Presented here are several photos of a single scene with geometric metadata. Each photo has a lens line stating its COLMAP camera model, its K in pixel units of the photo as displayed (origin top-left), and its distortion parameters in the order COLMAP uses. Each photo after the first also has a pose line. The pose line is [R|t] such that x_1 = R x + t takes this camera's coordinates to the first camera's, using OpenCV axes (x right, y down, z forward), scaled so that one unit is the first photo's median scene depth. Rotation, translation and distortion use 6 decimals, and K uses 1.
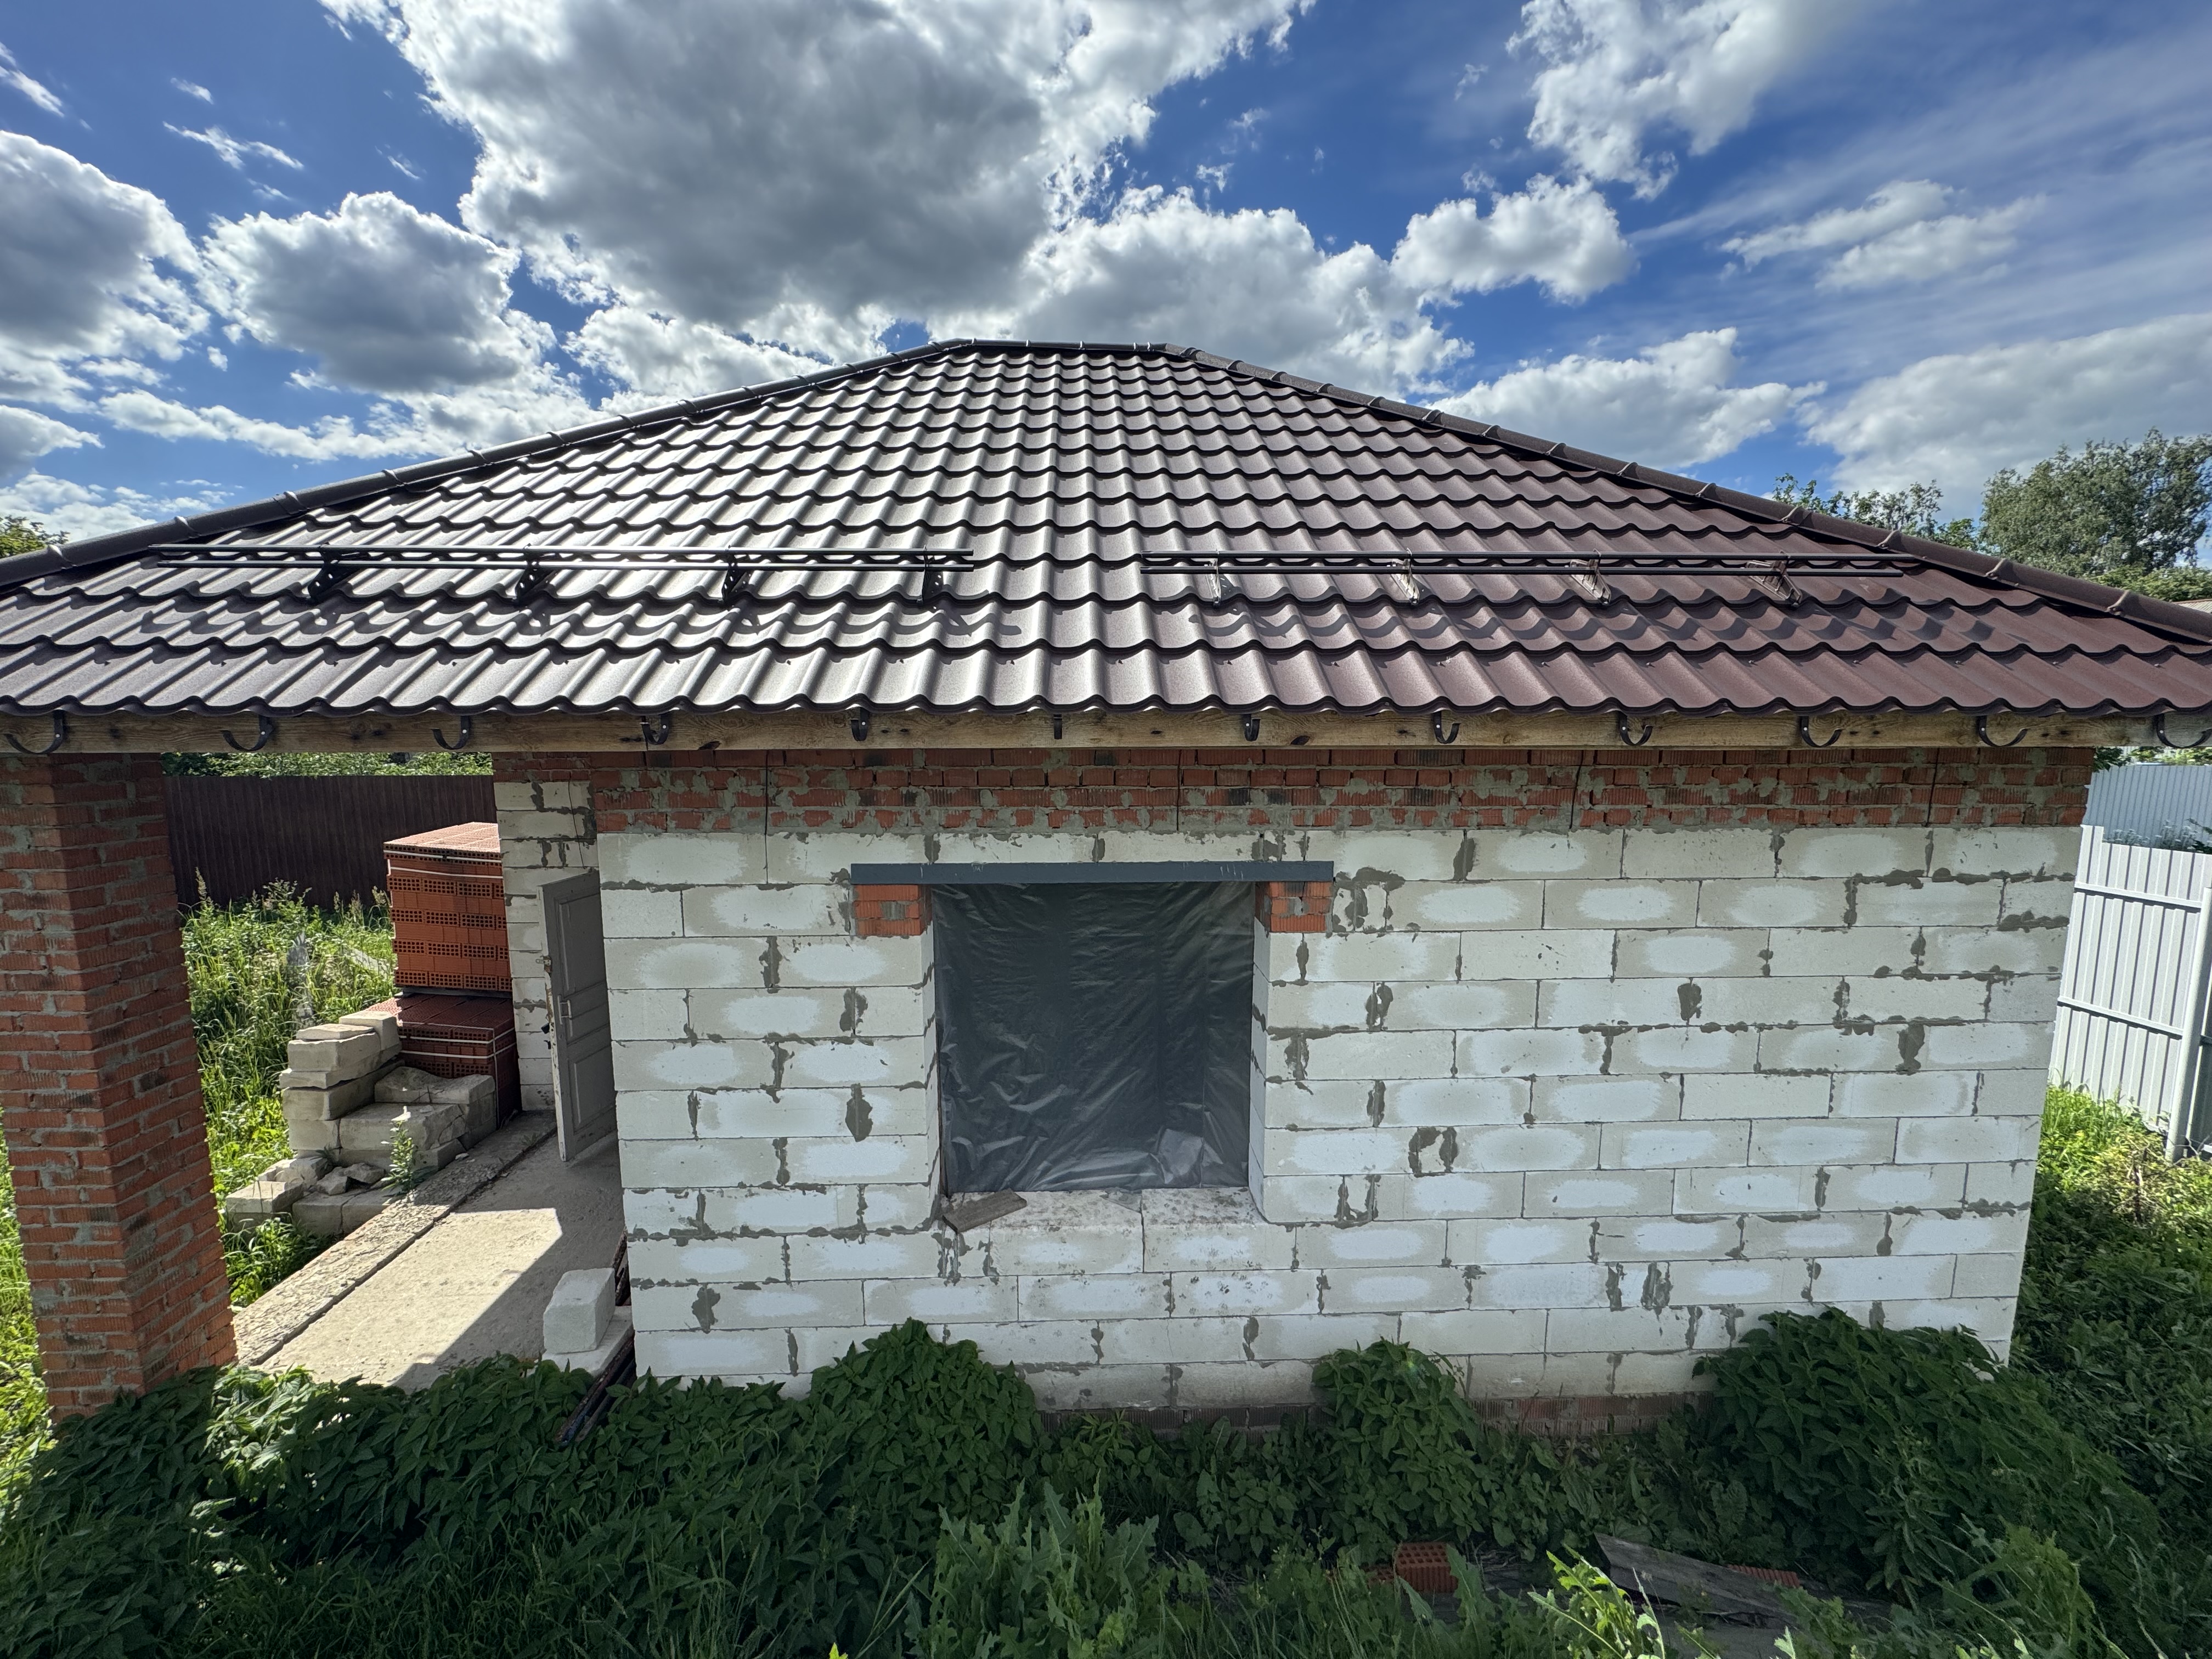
lens RADIAL K [[881.0, 0, 1102.5], [0, 881.0, 830.4], [0, 0, 1]] dist [-0.003427, 0.000425]
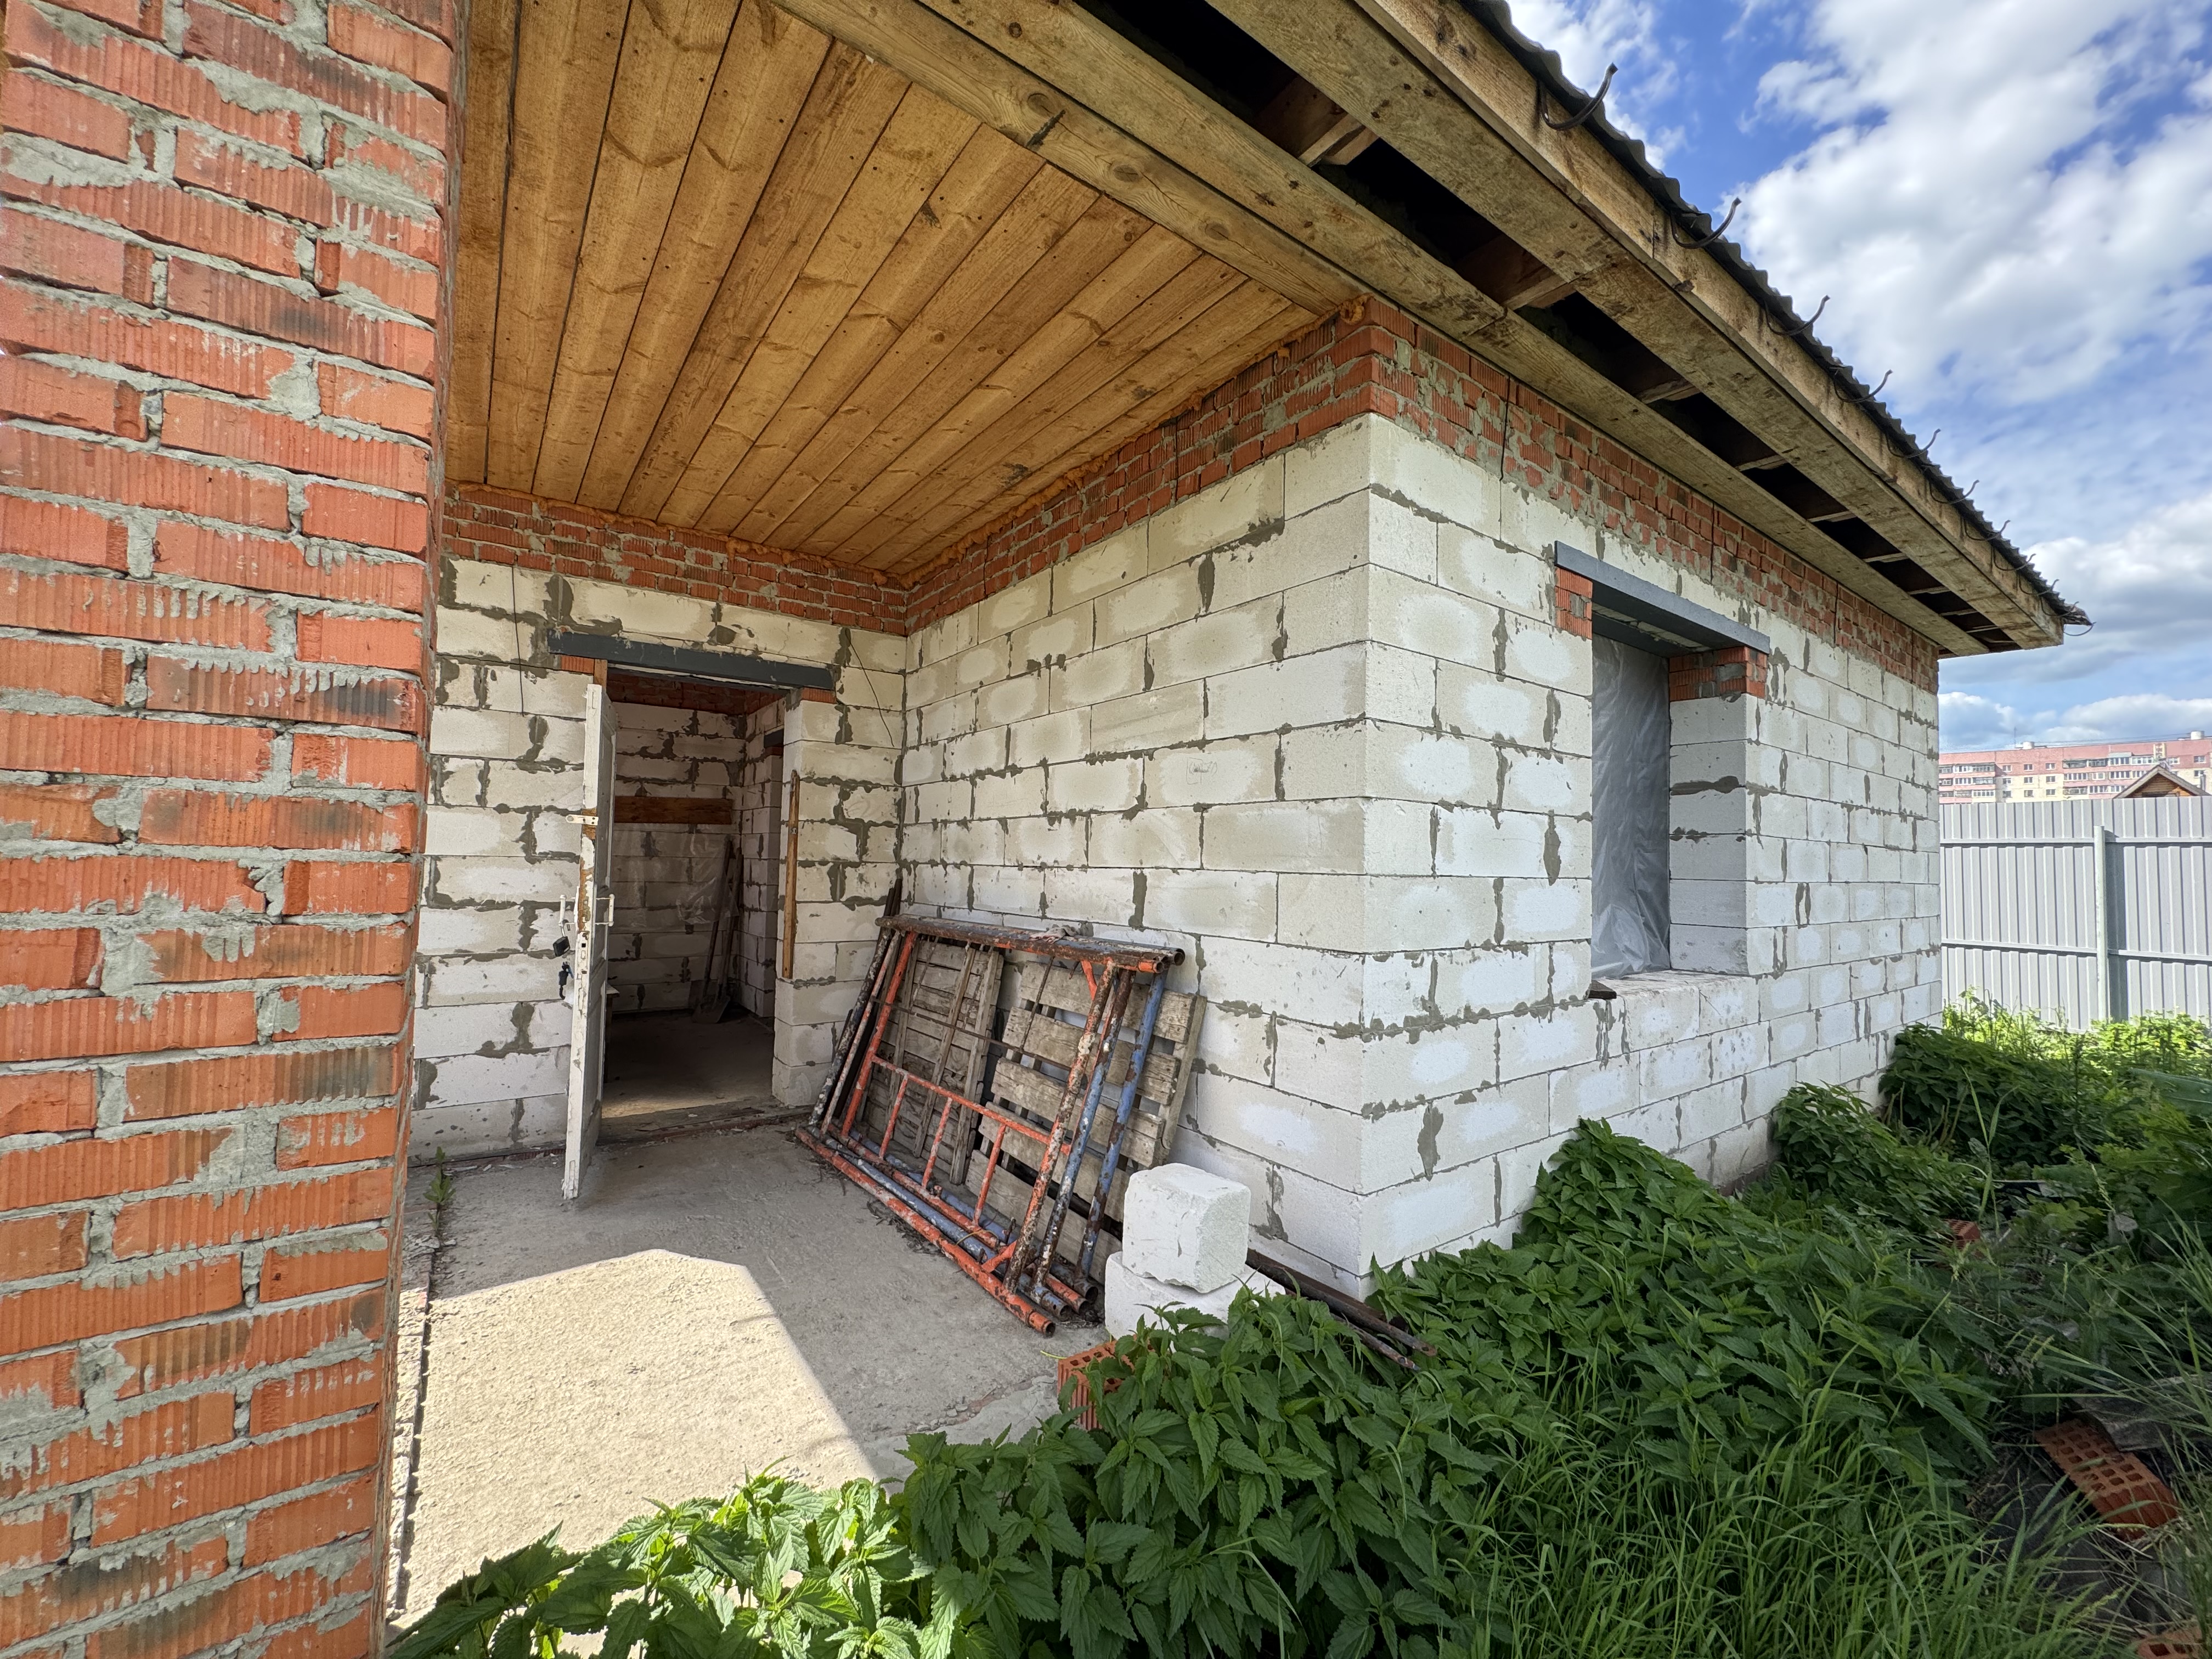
lens RADIAL K [[881.0, 0, 1102.5], [0, 881.0, 830.4], [0, 0, 1]] dist [-0.003427, 0.000425]
pose [[0.832188, 0.040596, 0.553006, -1.065150], [0.044695, 0.989160, -0.139873, 0.398192], [-0.552690, 0.141117, 0.821353, 0.559053]]
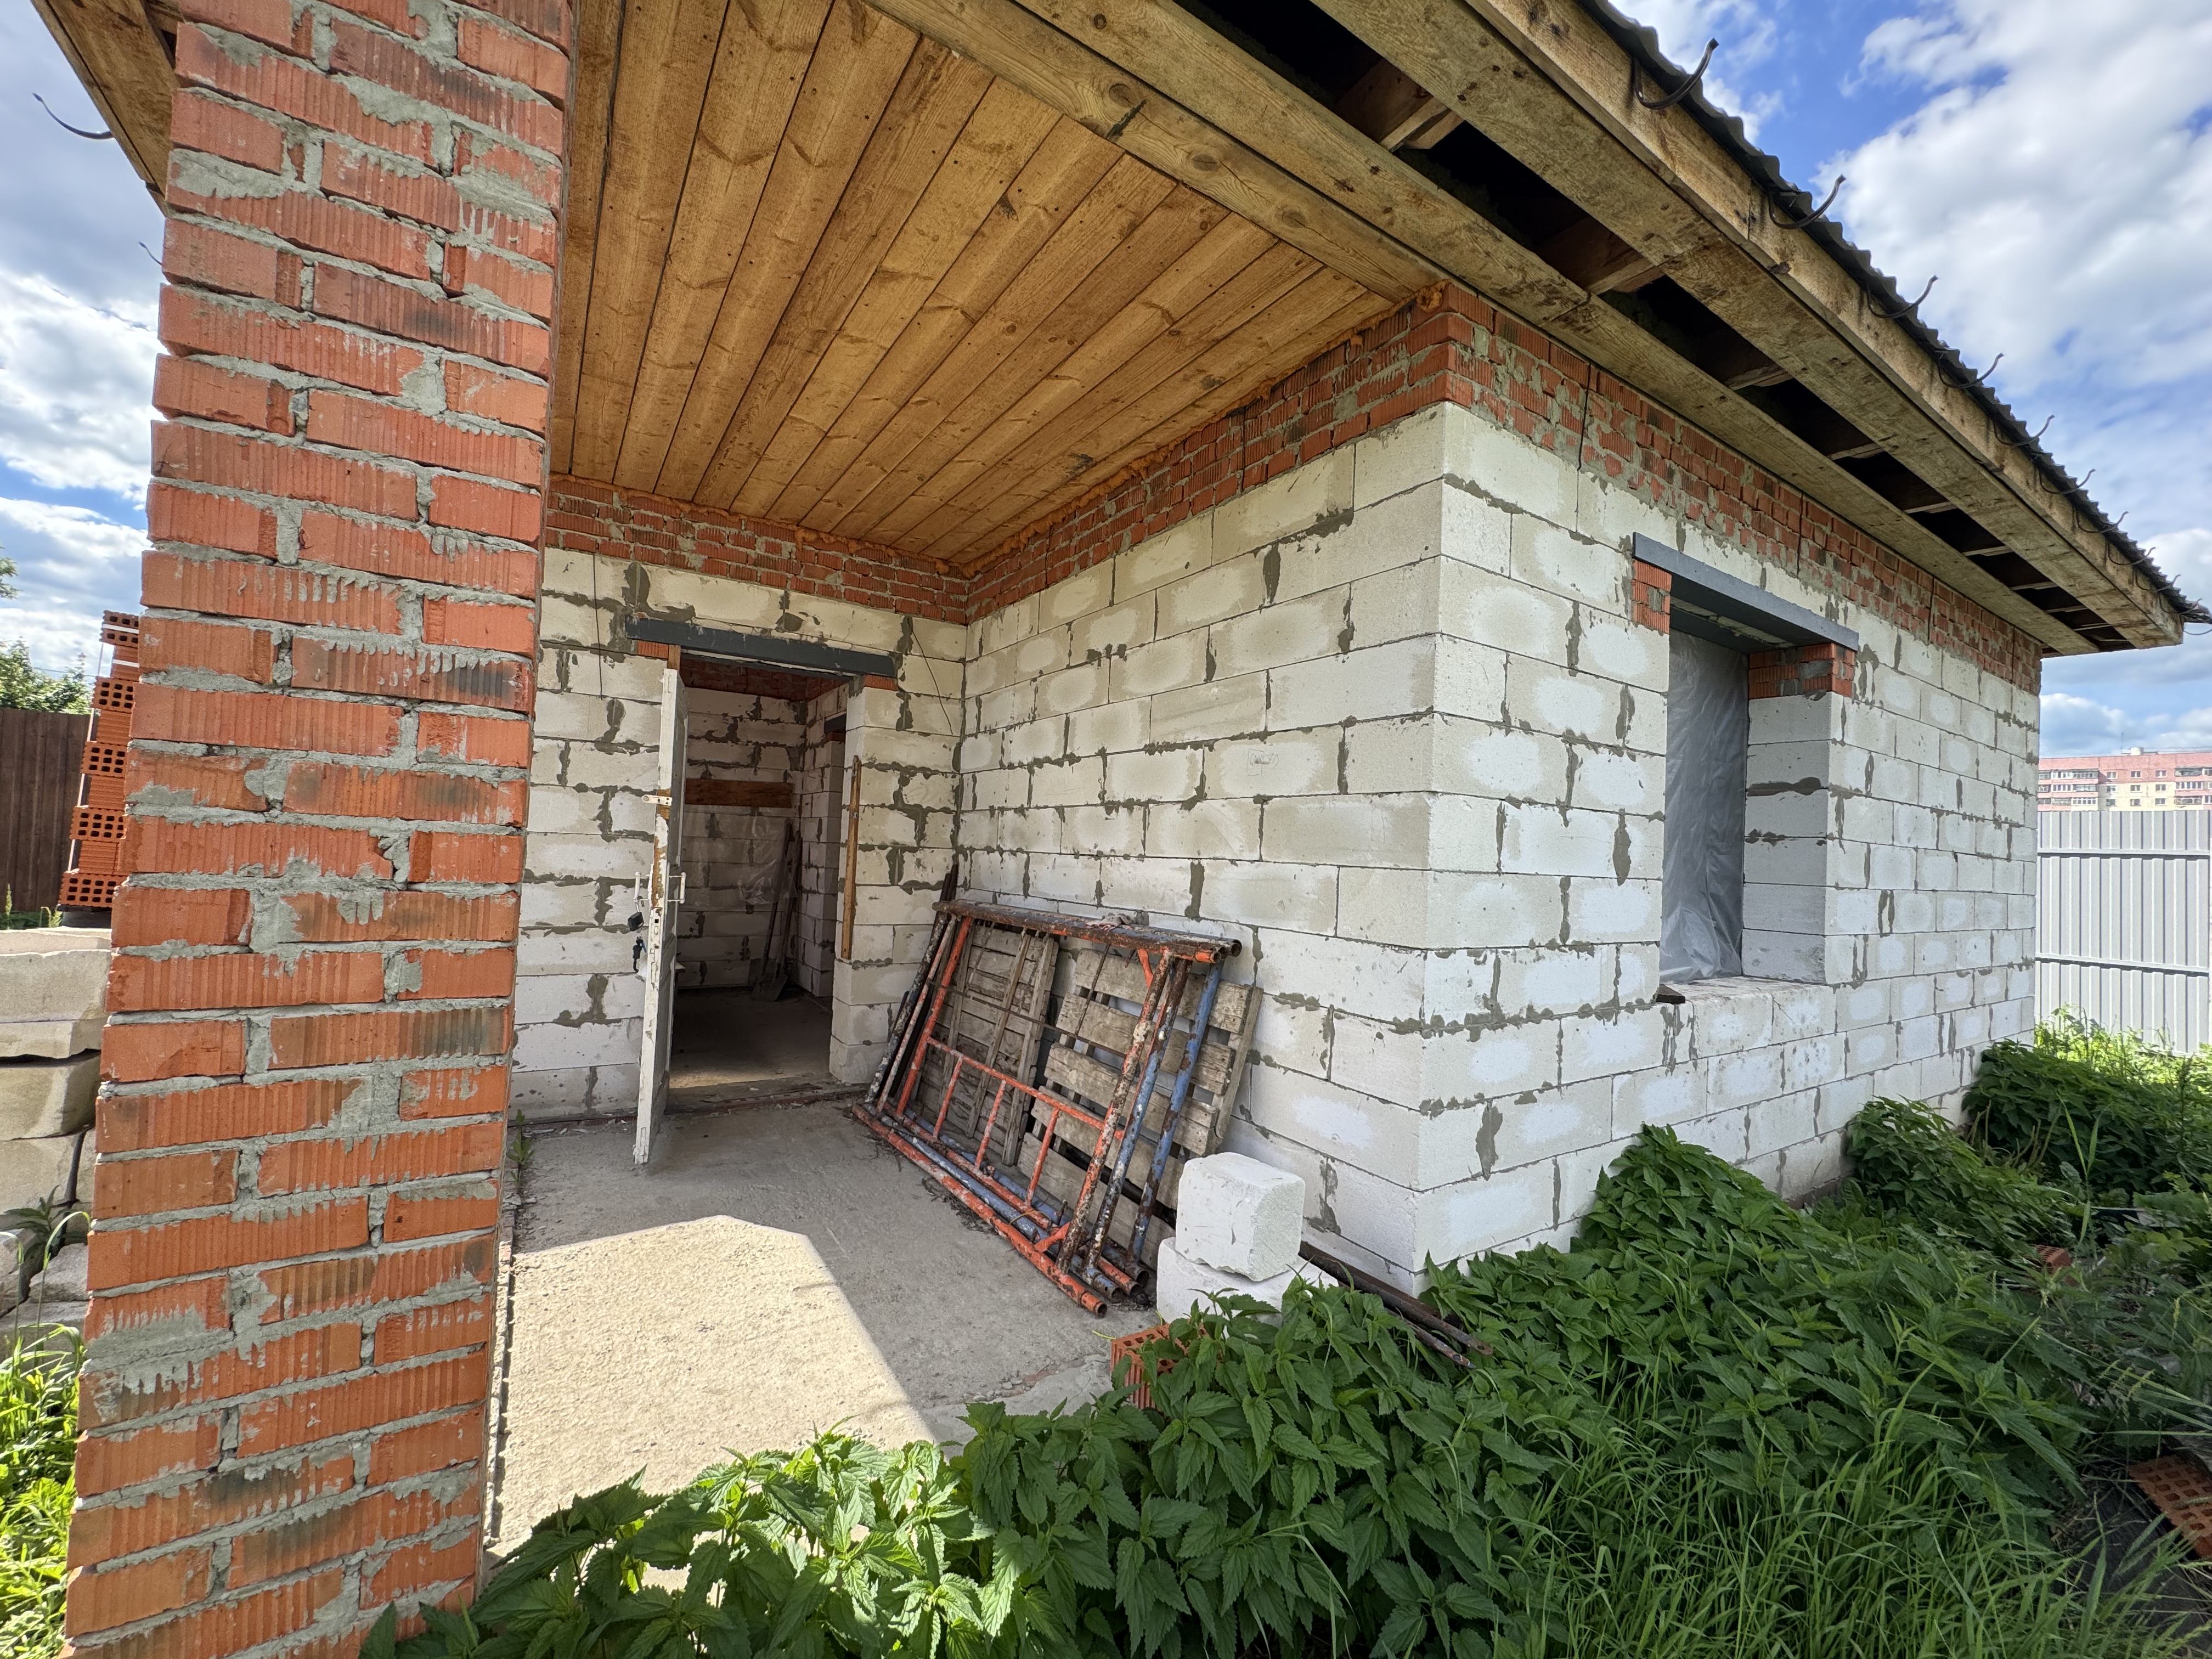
lens RADIAL K [[881.0, 0, 1102.5], [0, 881.0, 830.4], [0, 0, 1]] dist [-0.003427, 0.000425]
pose [[0.859878, 0.052326, 0.507811, -1.077263], [0.017089, 0.991225, -0.131076, 0.399992], [-0.510213, 0.121388, 0.851438, 0.560242]]
